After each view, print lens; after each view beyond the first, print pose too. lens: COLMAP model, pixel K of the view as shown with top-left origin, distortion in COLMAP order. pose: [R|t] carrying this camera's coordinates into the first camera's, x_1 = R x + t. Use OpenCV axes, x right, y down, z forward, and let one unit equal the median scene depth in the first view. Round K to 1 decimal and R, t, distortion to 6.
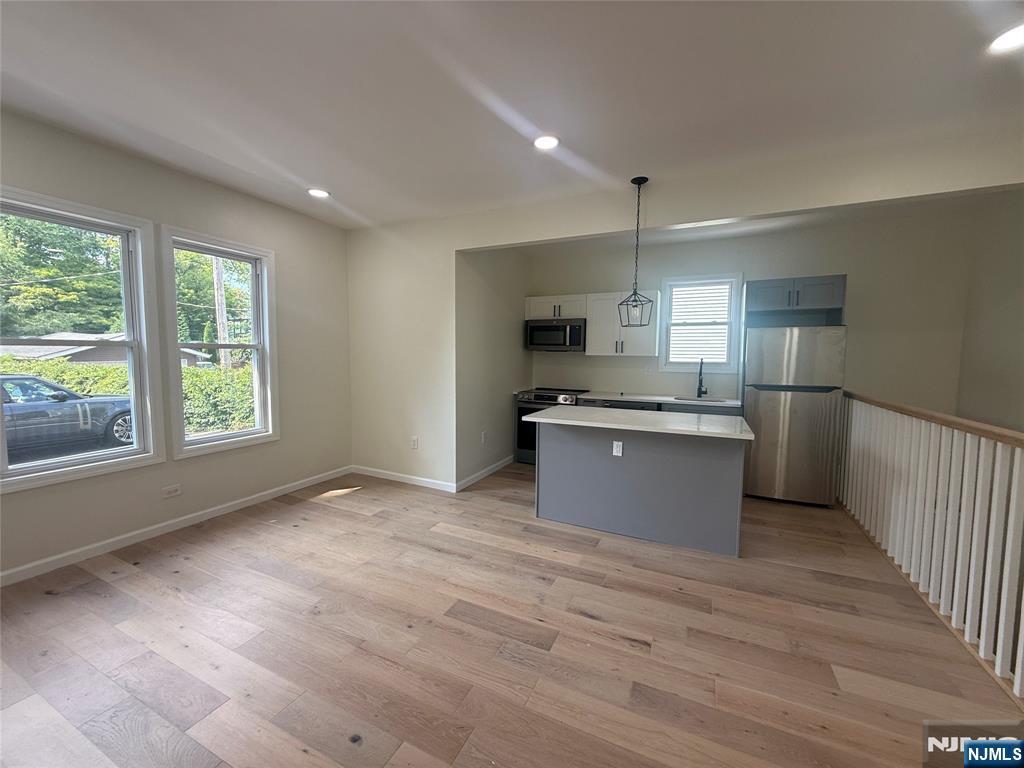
lens RADIAL K [[409.3, 0, 508.5], [0, 409.3, 384.7], [0, 0, 1]] dist [0.000866, 0.000005]
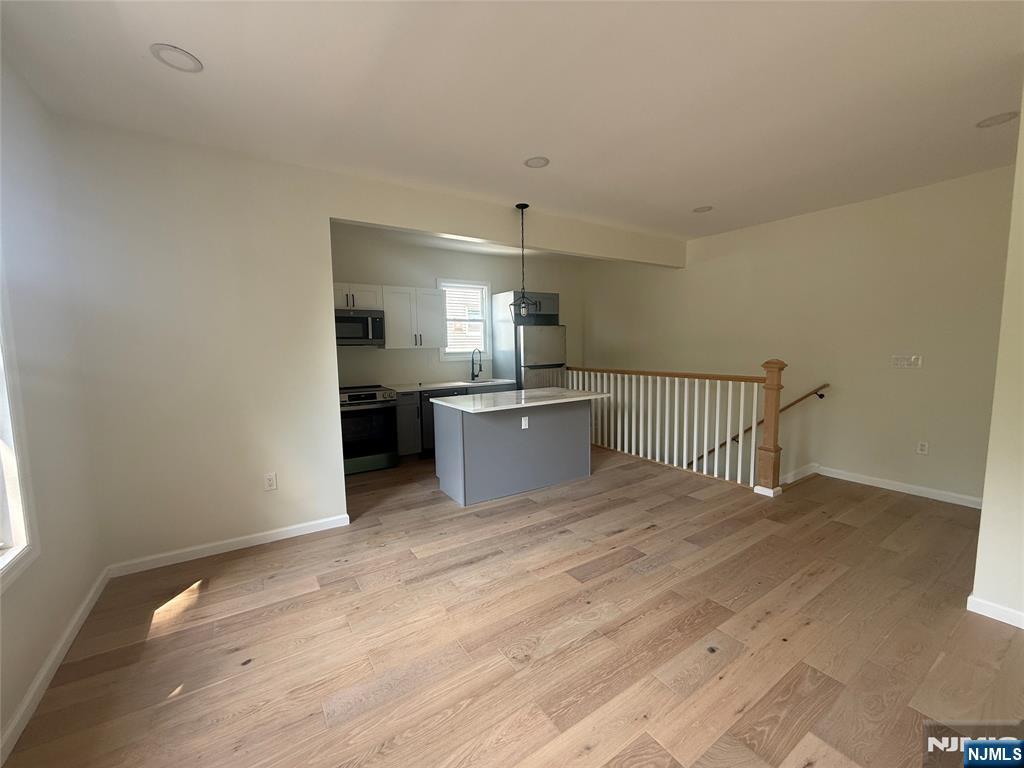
lens RADIAL K [[409.3, 0, 508.5], [0, 409.3, 384.7], [0, 0, 1]] dist [0.000866, 0.000005]
pose [[0.520922, -0.102626, 0.847413, -0.724371], [0.084866, 0.994054, 0.068217, -0.042241], [-0.849375, 0.036381, 0.526534, 0.355708]]
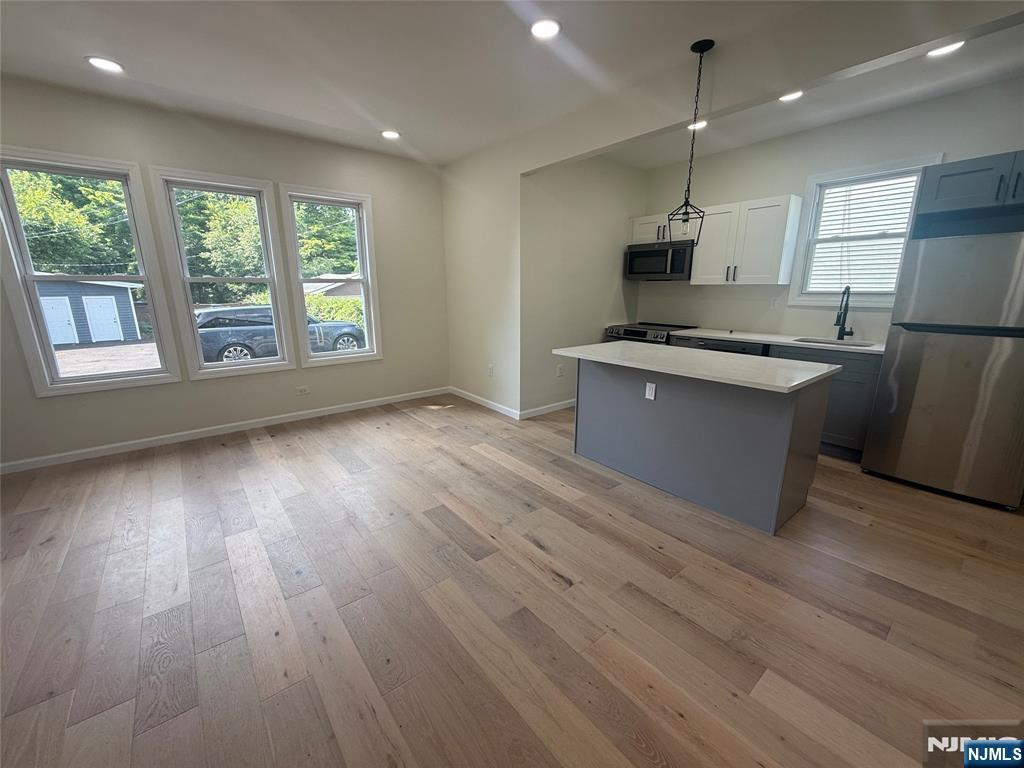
lens RADIAL K [[409.3, 0, 508.5], [0, 409.3, 384.7], [0, 0, 1]] dist [0.000866, 0.000005]
pose [[0.902089, 0.088664, -0.422344, 0.331297], [-0.020940, 0.986507, 0.162374, 0.004352], [0.431042, -0.137632, 0.891774, 0.072288]]
